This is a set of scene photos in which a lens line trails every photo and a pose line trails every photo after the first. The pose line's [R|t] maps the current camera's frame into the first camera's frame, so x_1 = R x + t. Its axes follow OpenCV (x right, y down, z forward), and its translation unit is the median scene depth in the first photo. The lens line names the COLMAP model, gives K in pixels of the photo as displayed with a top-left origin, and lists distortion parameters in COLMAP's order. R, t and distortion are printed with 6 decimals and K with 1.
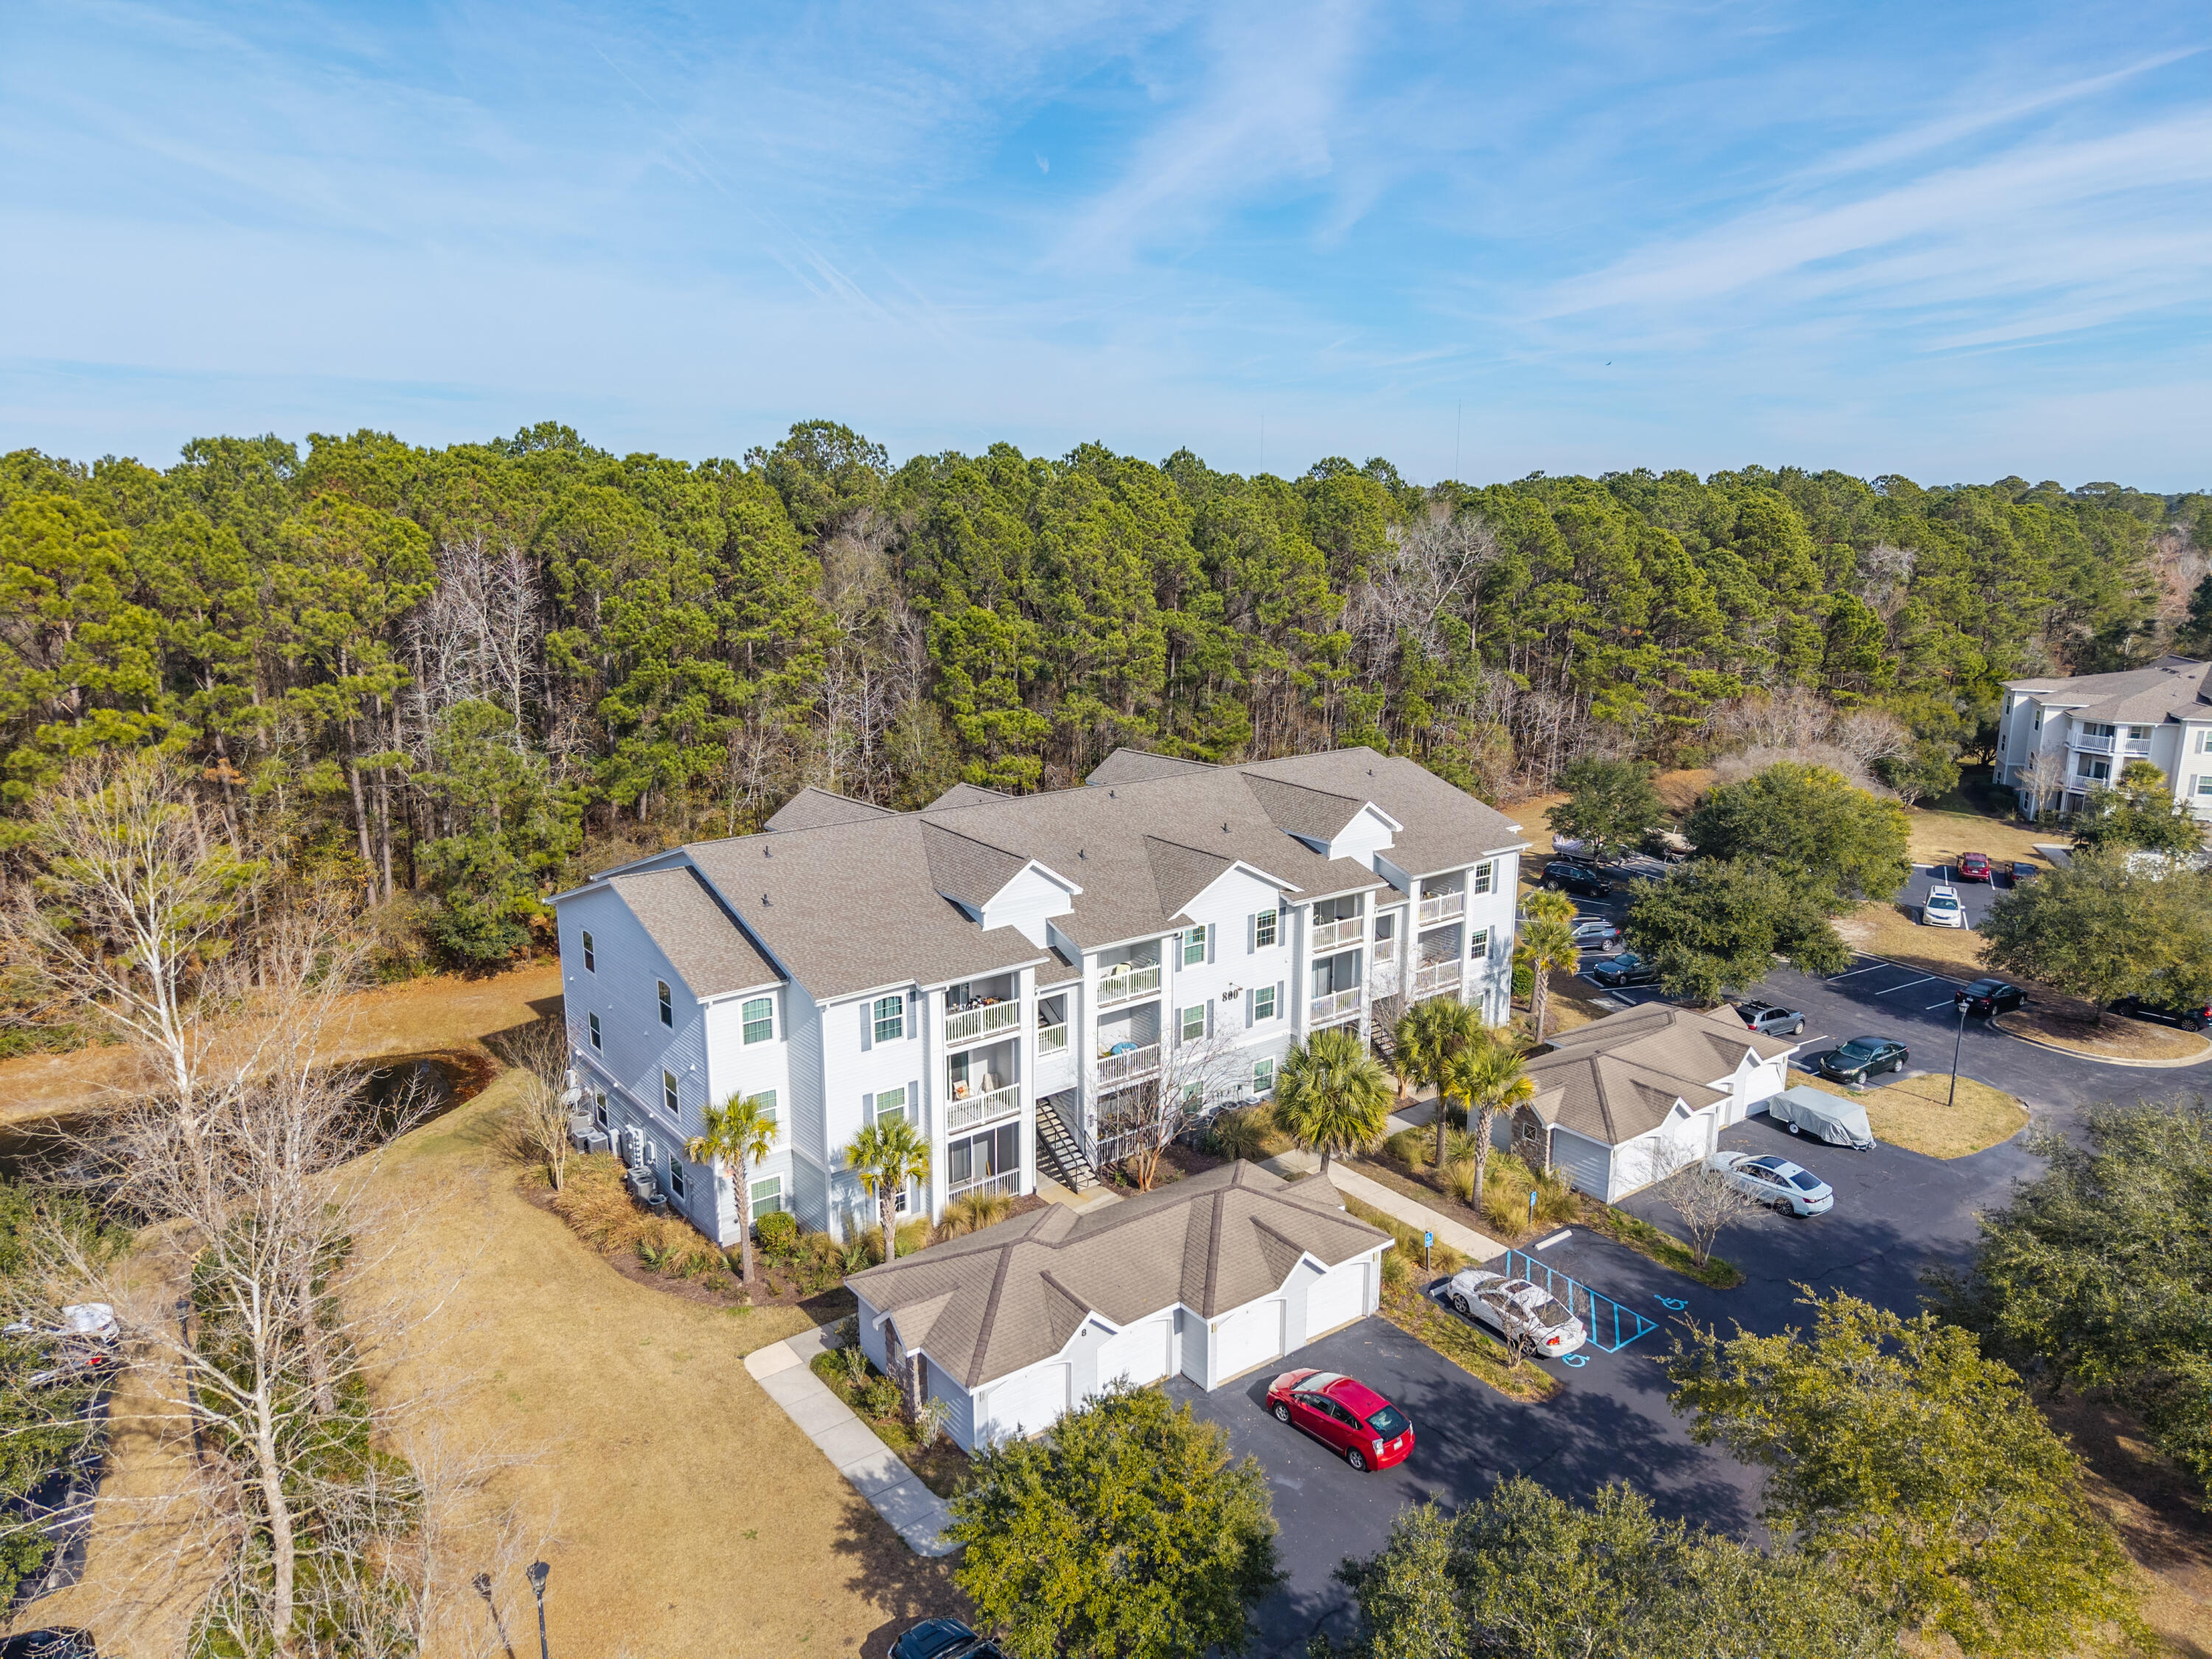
lens RADIAL K [[1492.4, 0, 1106.0], [0, 1492.4, 829.5], [0, 0, 1]] dist [0.026790, -0.003471]
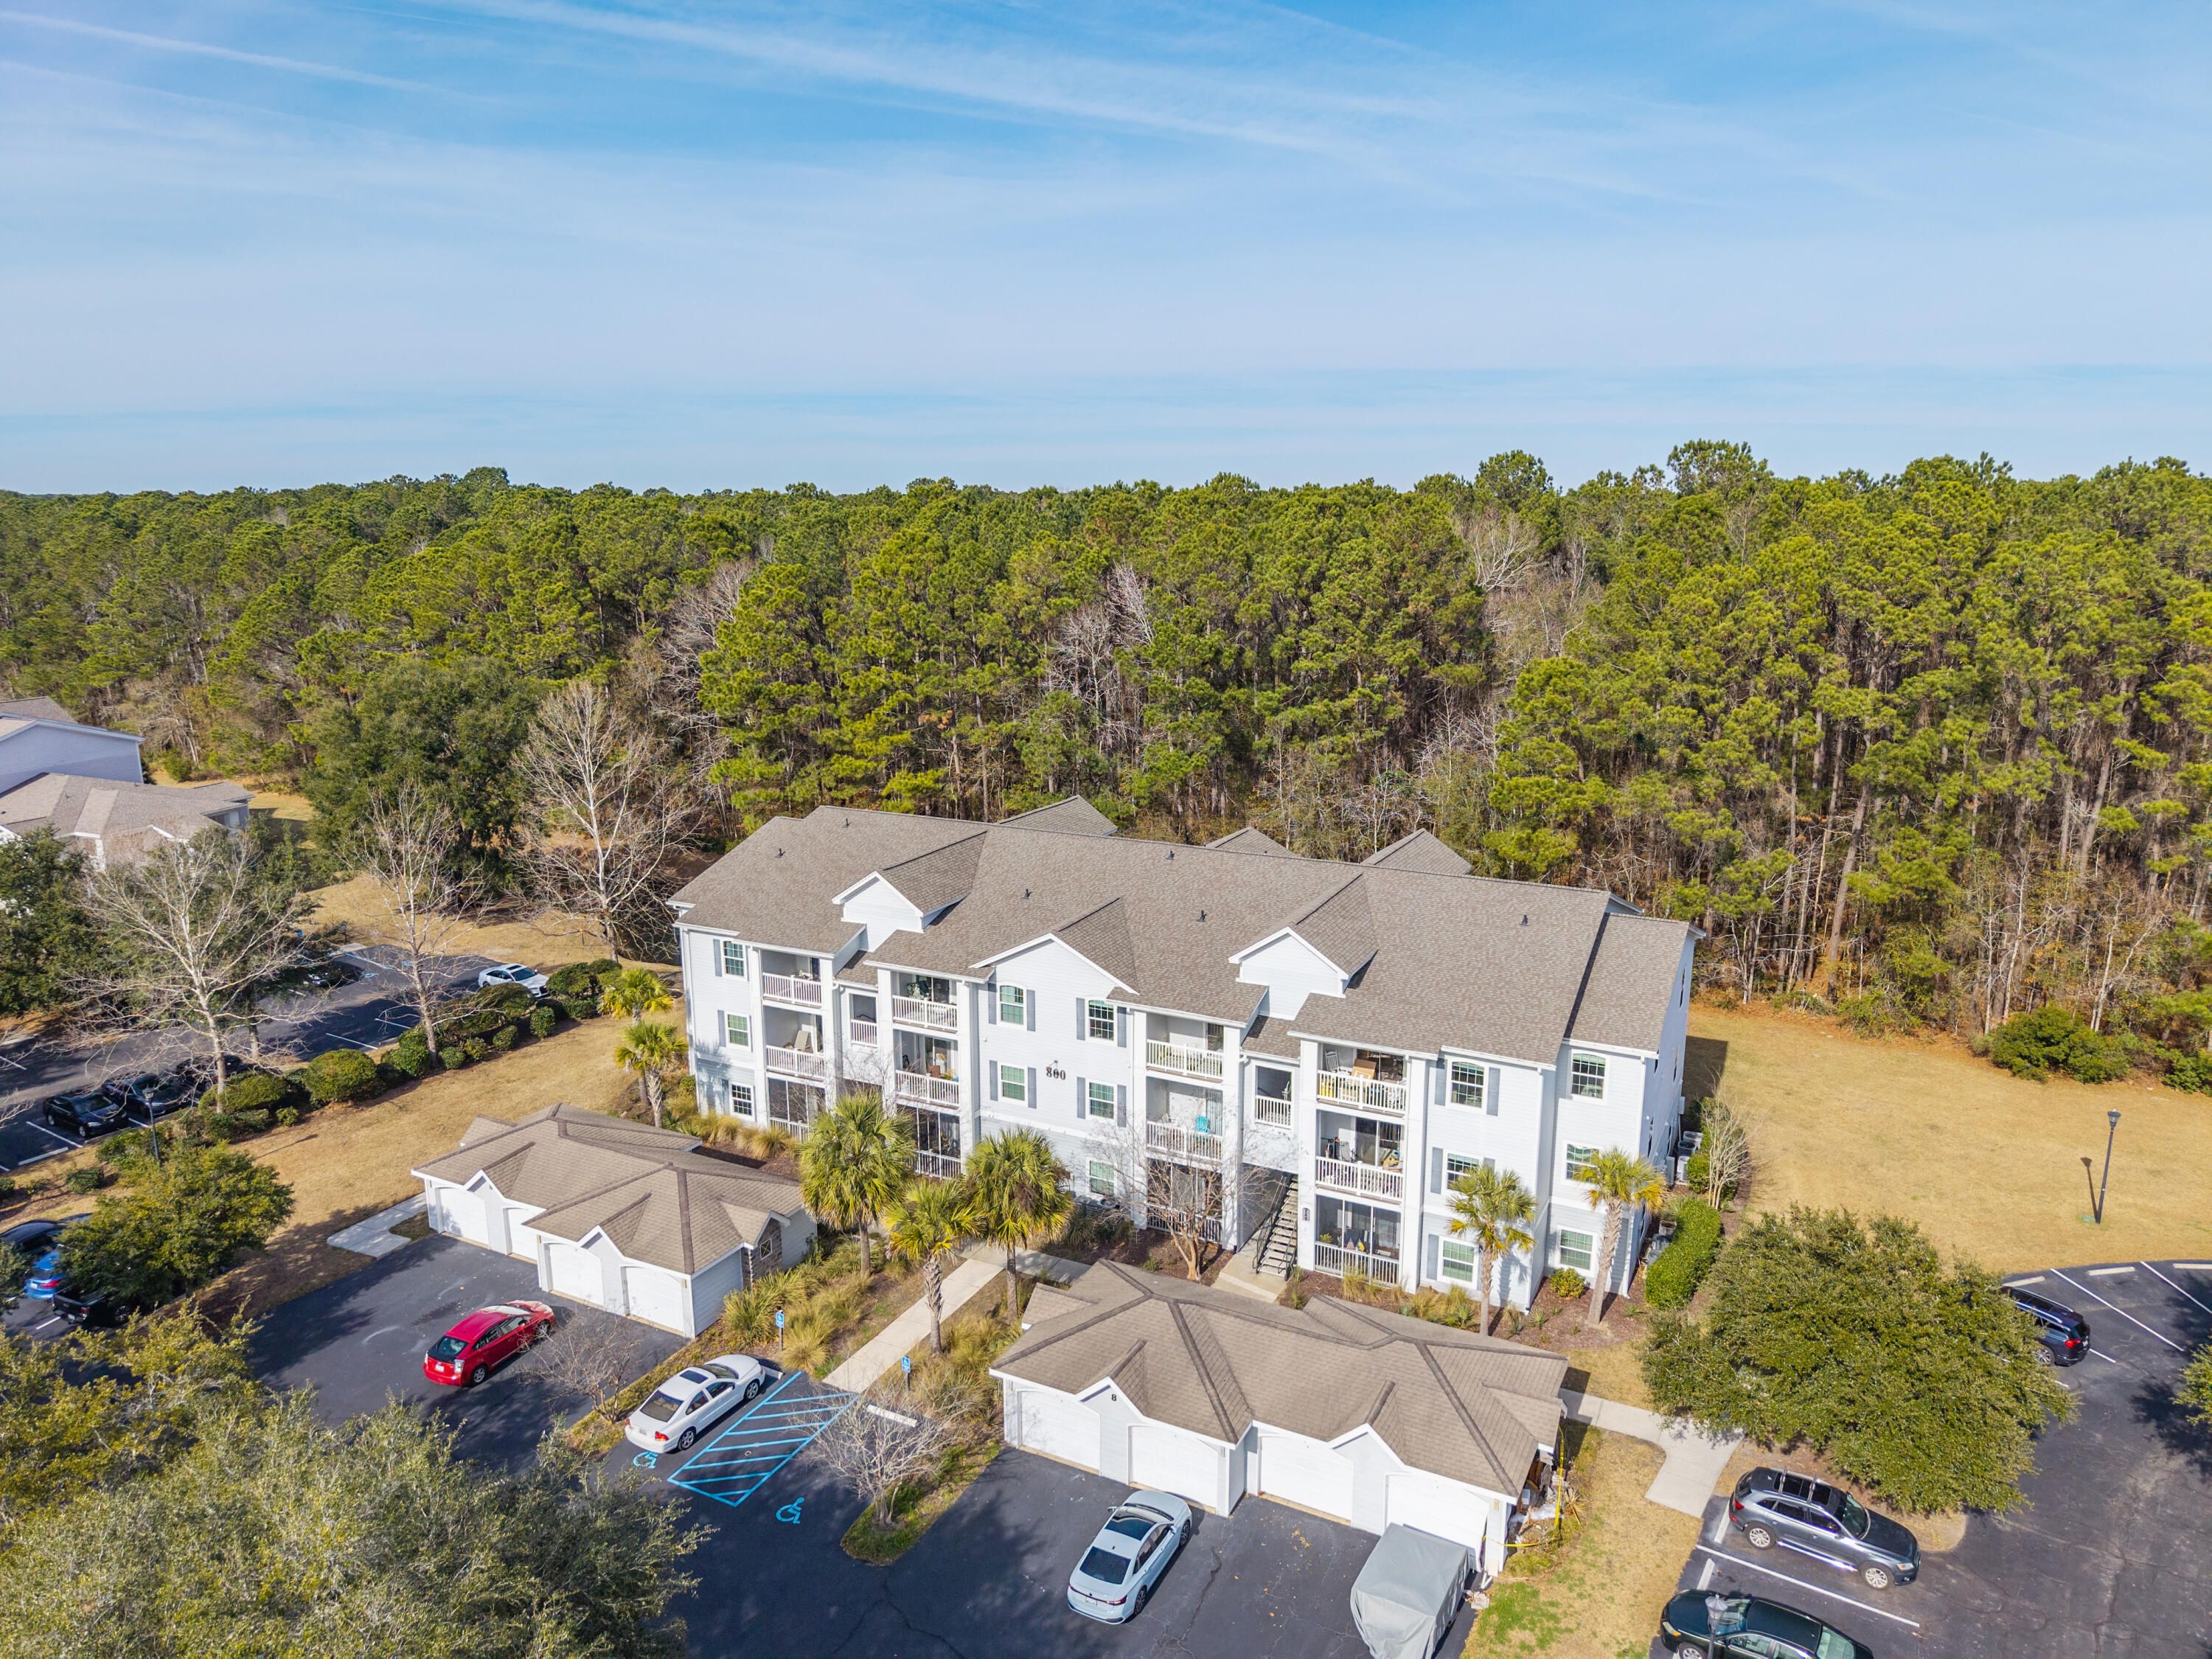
lens RADIAL K [[1492.4, 0, 1106.0], [0, 1492.4, 829.5], [0, 0, 1]] dist [0.026790, -0.003471]
pose [[0.428534, 0.193165, -0.882636, 0.915018], [-0.194733, 0.973667, 0.118541, -0.160199], [0.882291, 0.121080, 0.454865, 0.588716]]
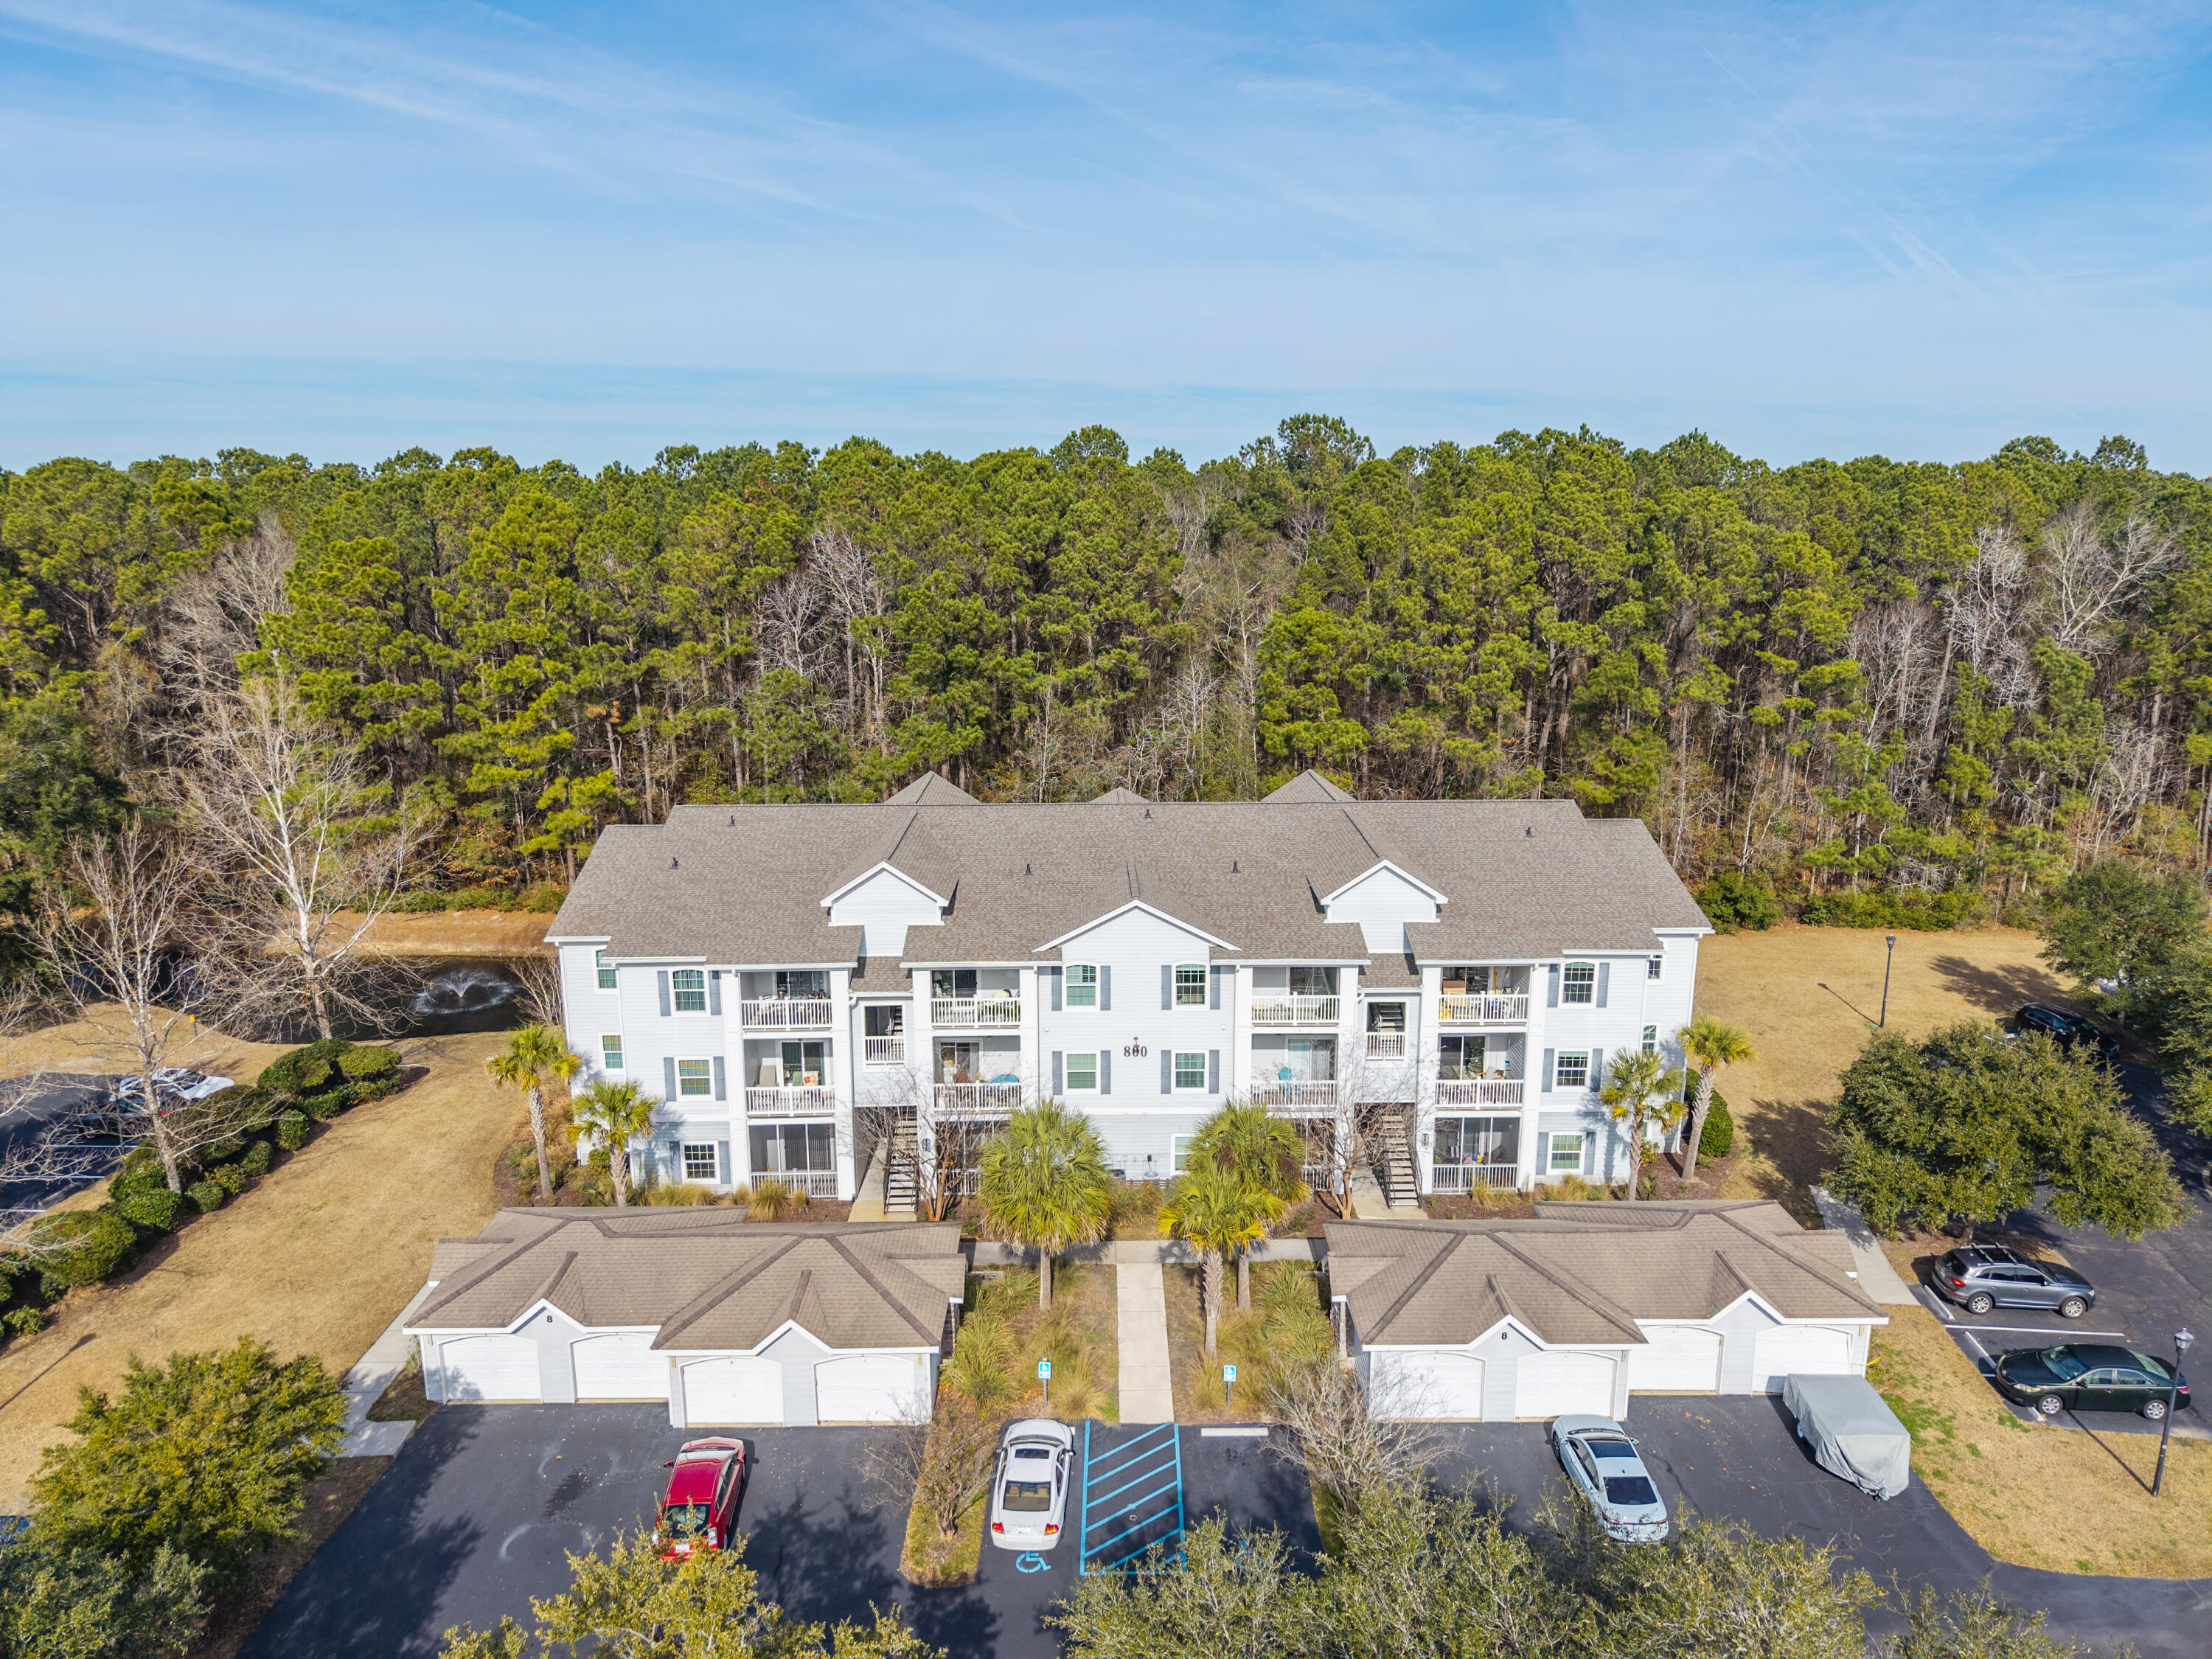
lens RADIAL K [[1498.1, 0, 1106.0], [0, 1498.1, 829.5], [0, 0, 1]] dist [0.044088, -0.034576]
pose [[0.805672, 0.125680, -0.578875, 0.572198], [-0.127886, 0.991092, 0.037186, -0.049752], [0.578392, 0.044070, 0.814568, 0.270231]]
